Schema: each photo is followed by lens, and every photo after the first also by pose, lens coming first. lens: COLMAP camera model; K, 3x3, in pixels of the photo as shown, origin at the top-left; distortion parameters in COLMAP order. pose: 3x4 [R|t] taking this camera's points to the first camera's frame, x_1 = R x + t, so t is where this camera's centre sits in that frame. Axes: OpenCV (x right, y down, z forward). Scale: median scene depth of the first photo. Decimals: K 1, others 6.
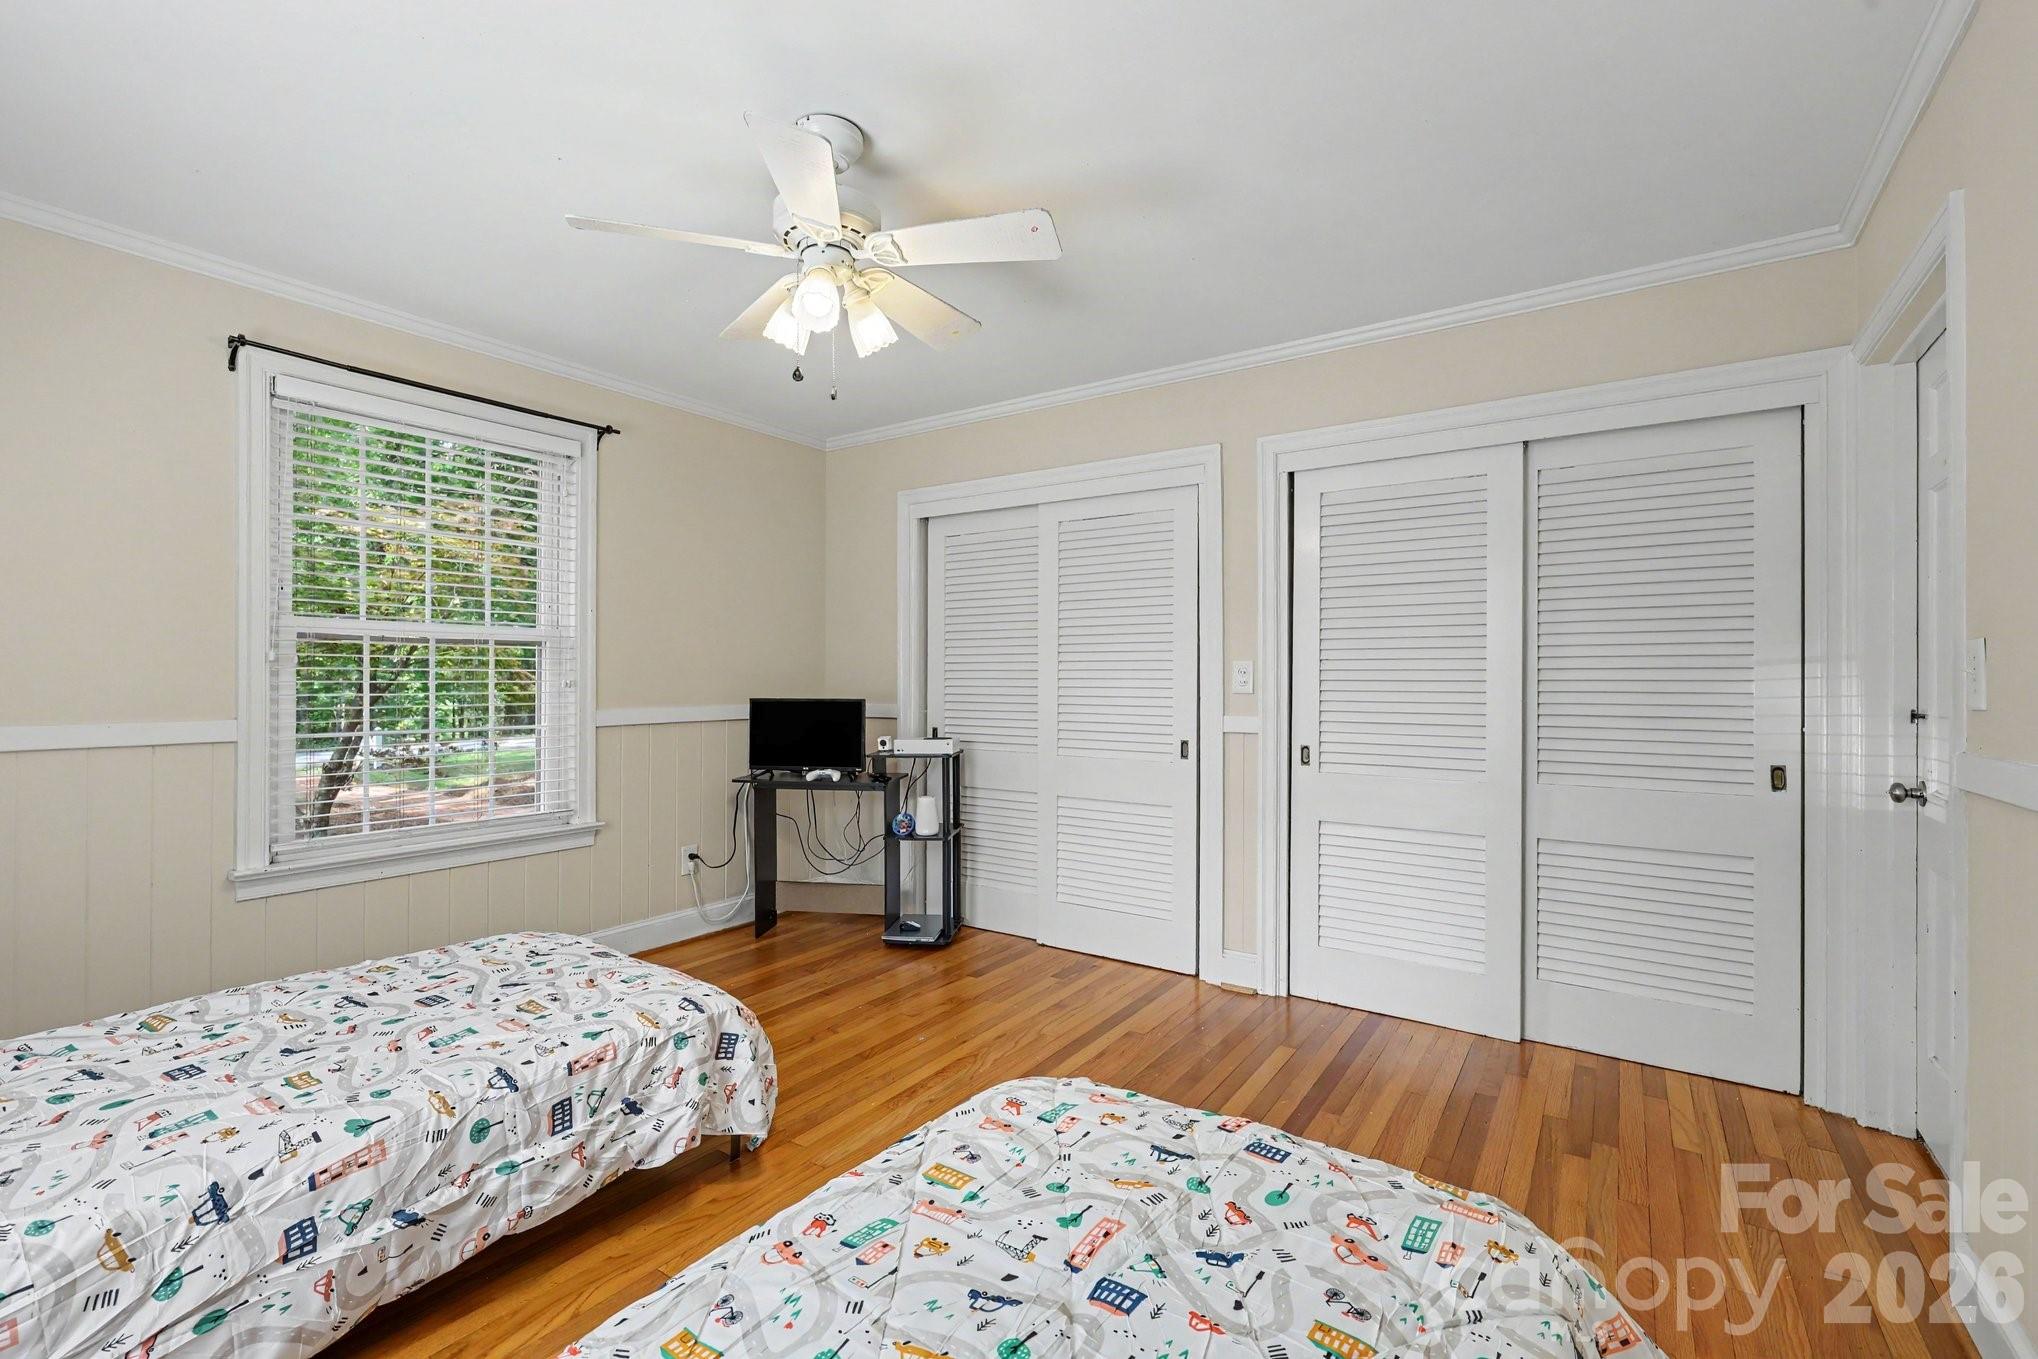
lens RADIAL K [[877.2, 0, 1019.1], [0, 877.2, 677.2], [0, 0, 1]] dist [-0.001157, 0.000110]
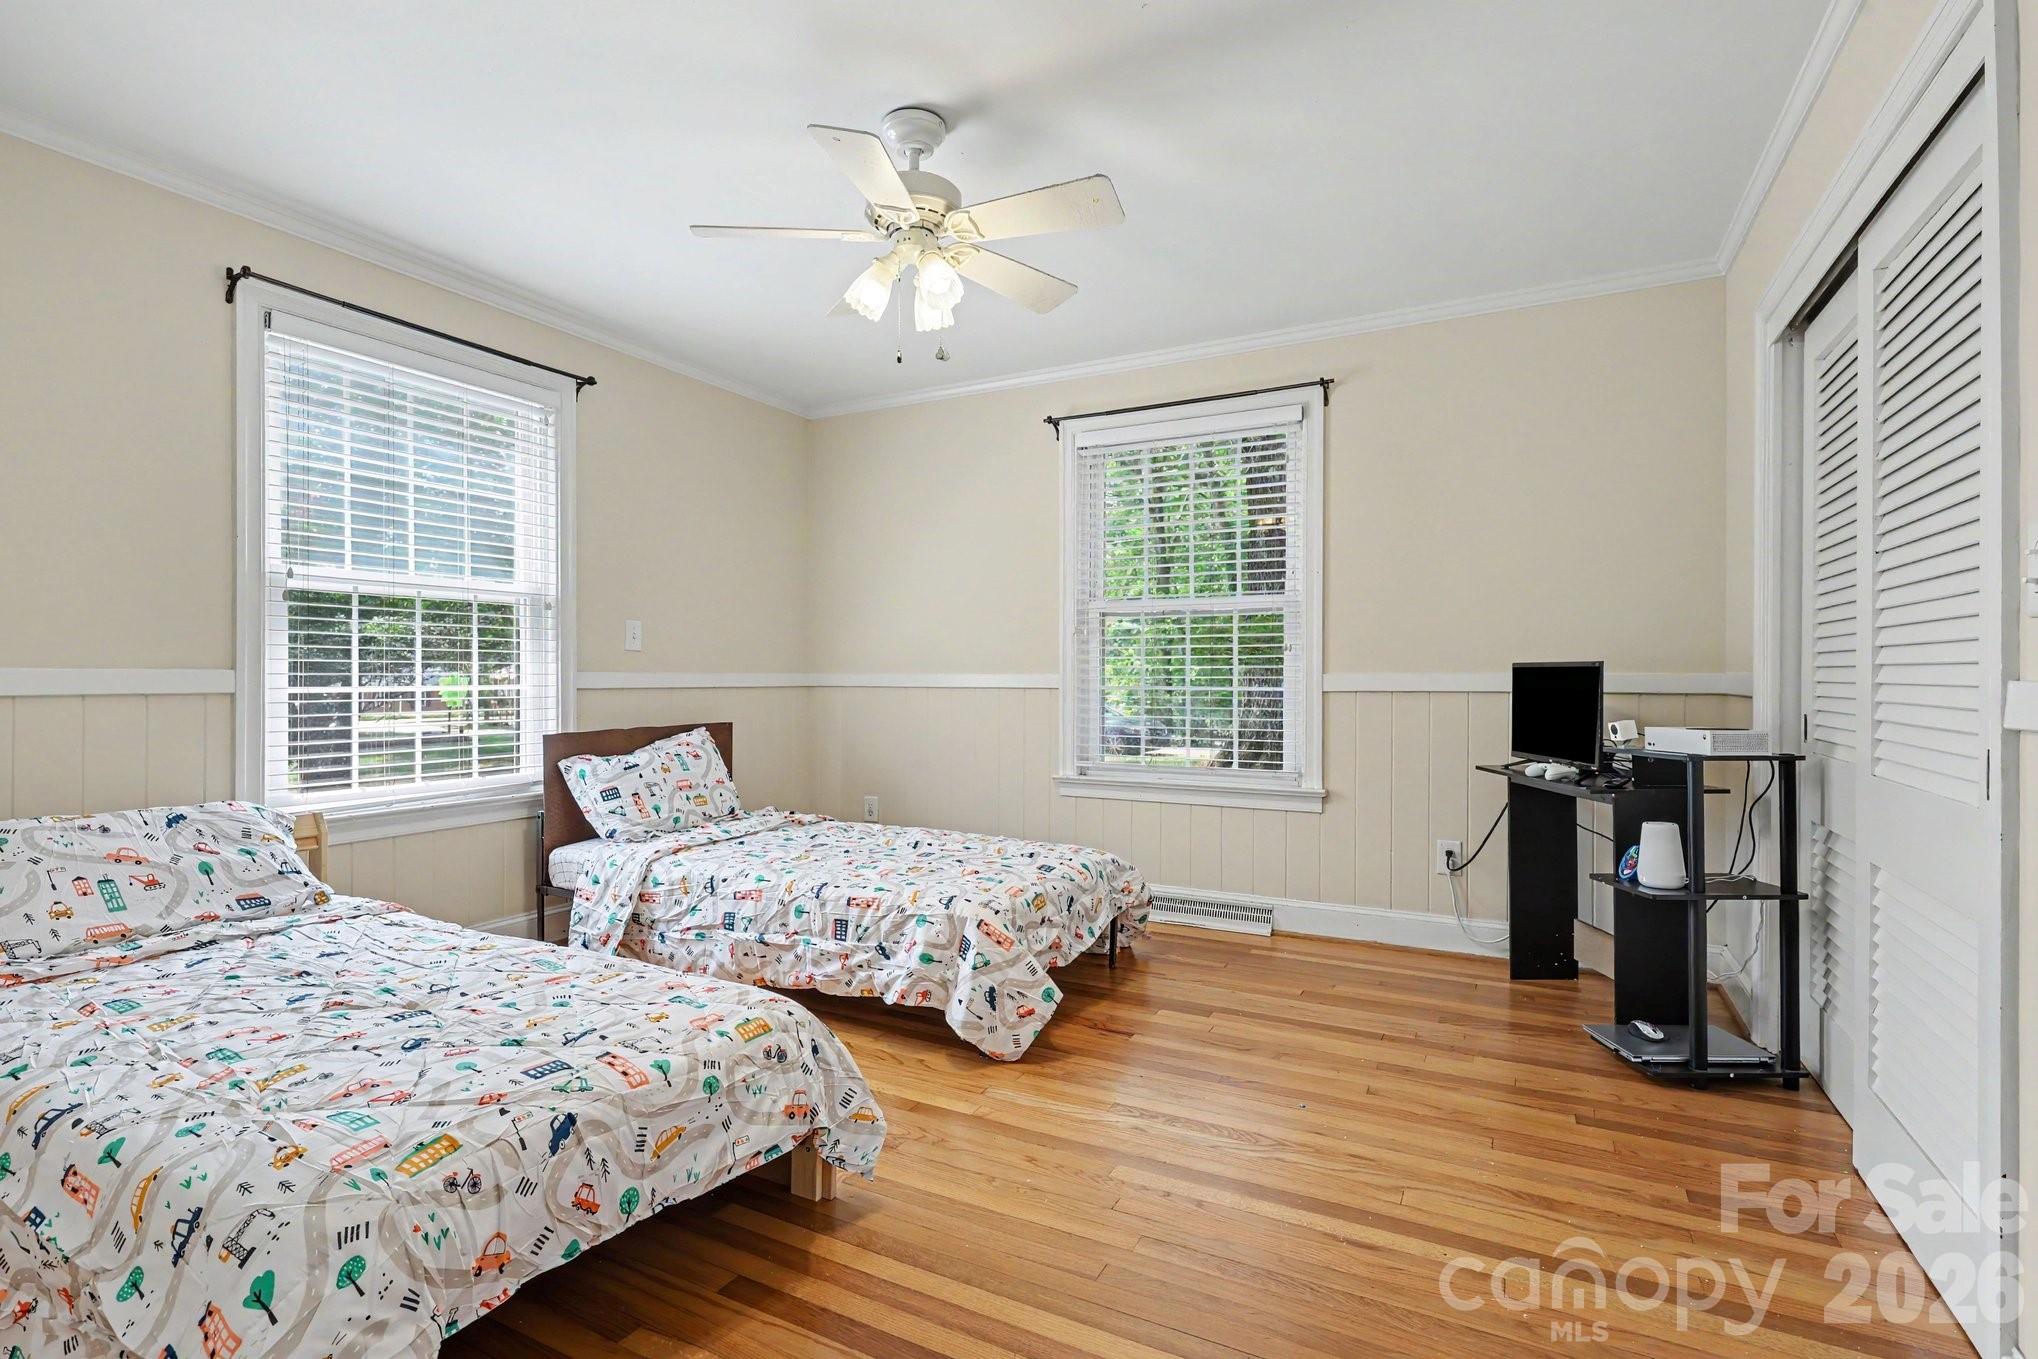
lens RADIAL K [[980.3, 0, 1020.2], [0, 980.3, 676.5], [0, 0, 1]] dist [0.002872, 0.000152]
pose [[0.126956, 0.003843, -0.991901, 1.104424], [0.002026, 0.999989, 0.004133, 0.069224], [0.991906, -0.002534, 0.126947, 1.056845]]
